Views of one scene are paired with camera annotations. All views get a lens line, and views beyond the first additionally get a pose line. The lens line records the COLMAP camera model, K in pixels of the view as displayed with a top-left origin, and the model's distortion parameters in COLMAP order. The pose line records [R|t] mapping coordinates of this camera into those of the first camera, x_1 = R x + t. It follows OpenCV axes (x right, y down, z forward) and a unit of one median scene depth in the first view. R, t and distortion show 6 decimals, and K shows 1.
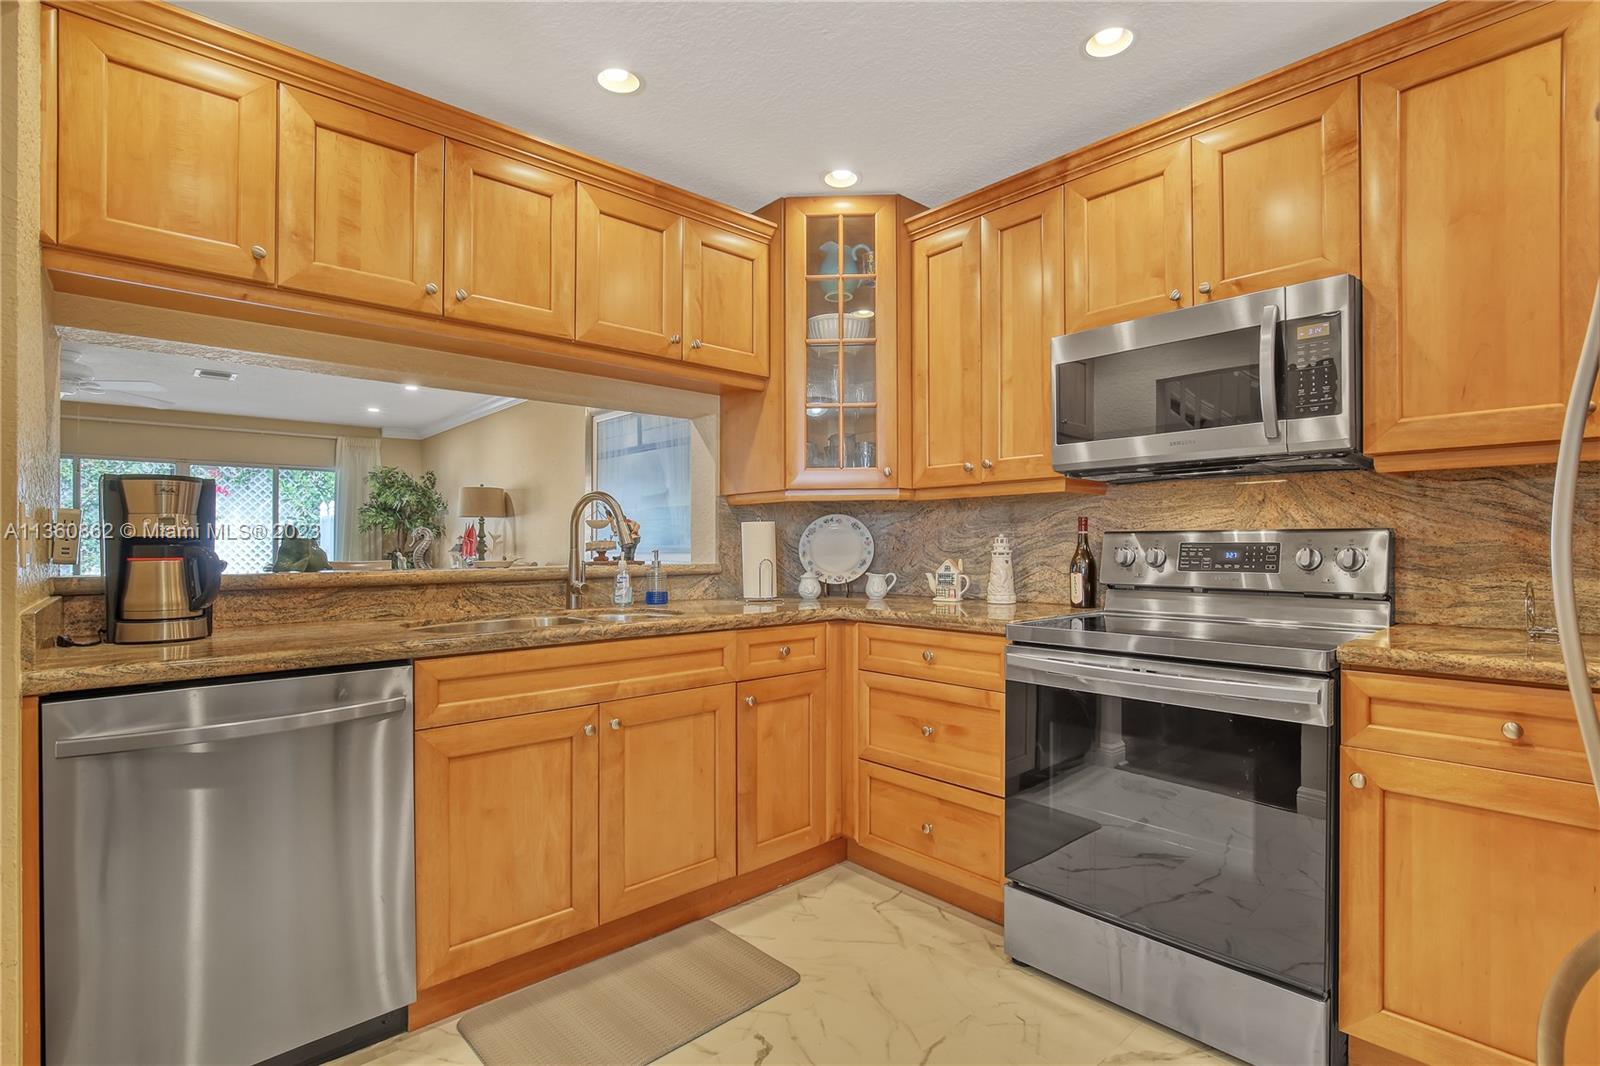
lens RADIAL K [[783.8, 0, 800.0], [0, 783.8, 533.0], [0, 0, 1]] dist [0.000360, 0.000275]
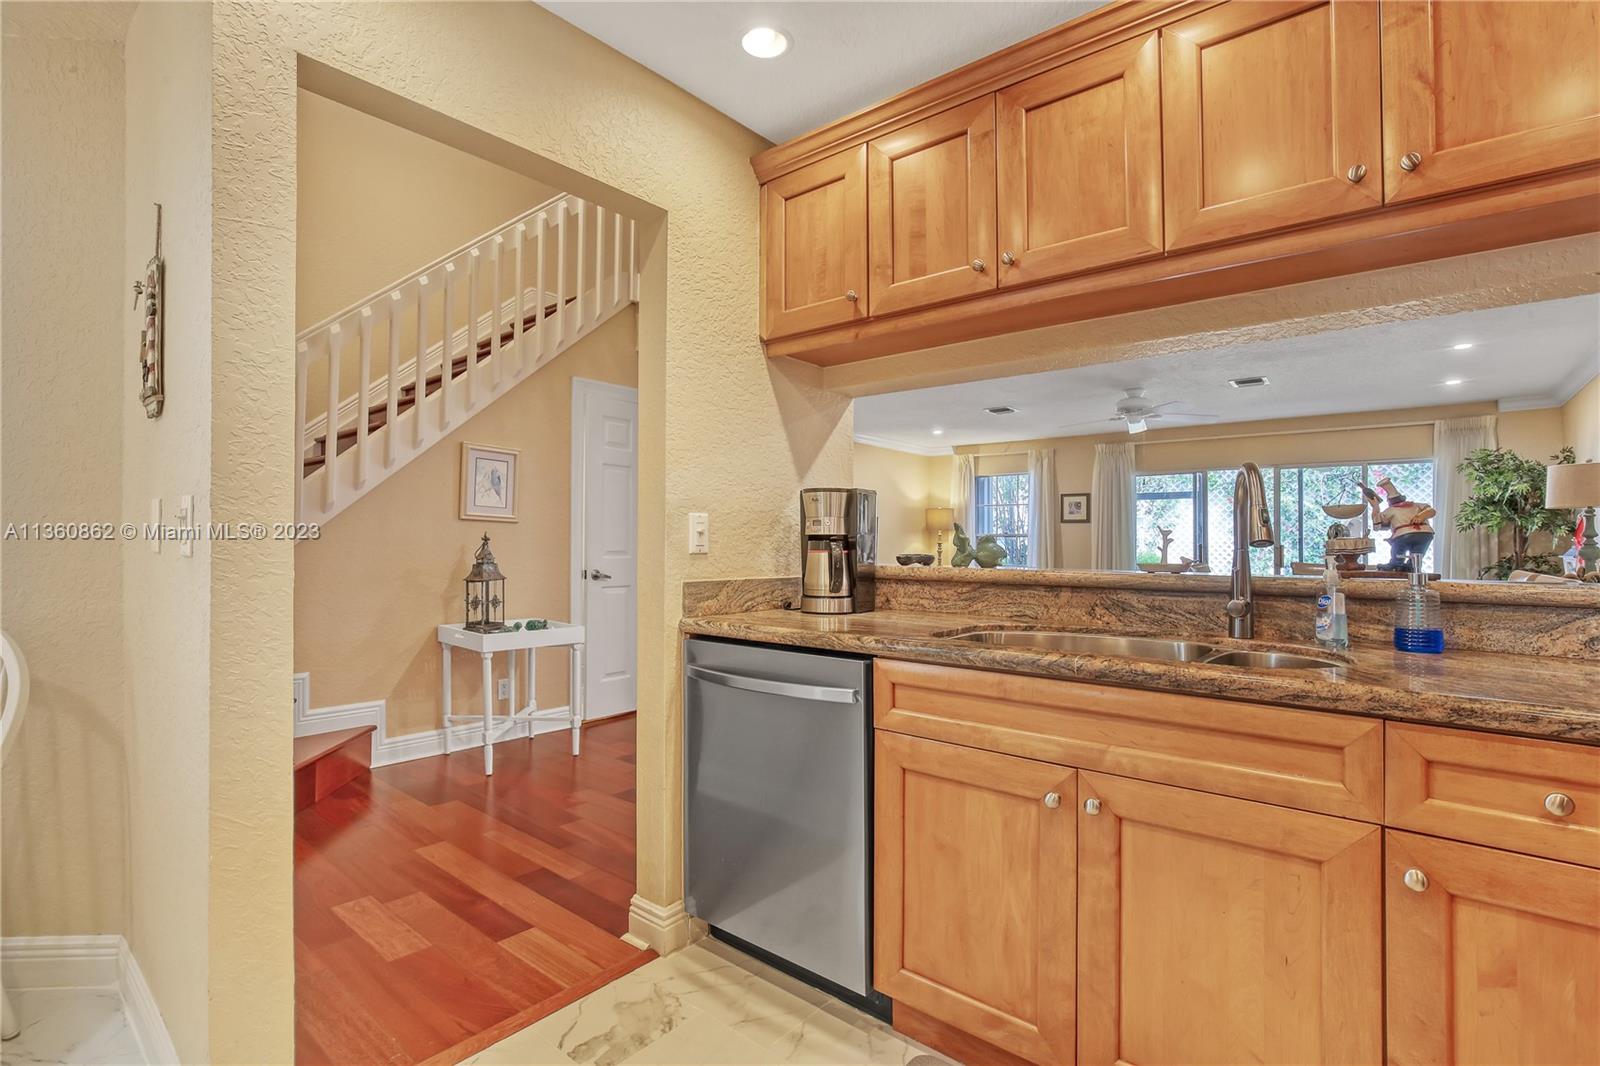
lens RADIAL K [[753.3, 0, 804.0], [0, 753.3, 534.7], [0, 0, 1]] dist [-0.027576, 0.002752]
pose [[0.138080, -0.007663, -0.990391, 0.295758], [0.005399, 0.999961, -0.006984, 0.009522], [0.990406, -0.004383, 0.138116, 0.527589]]
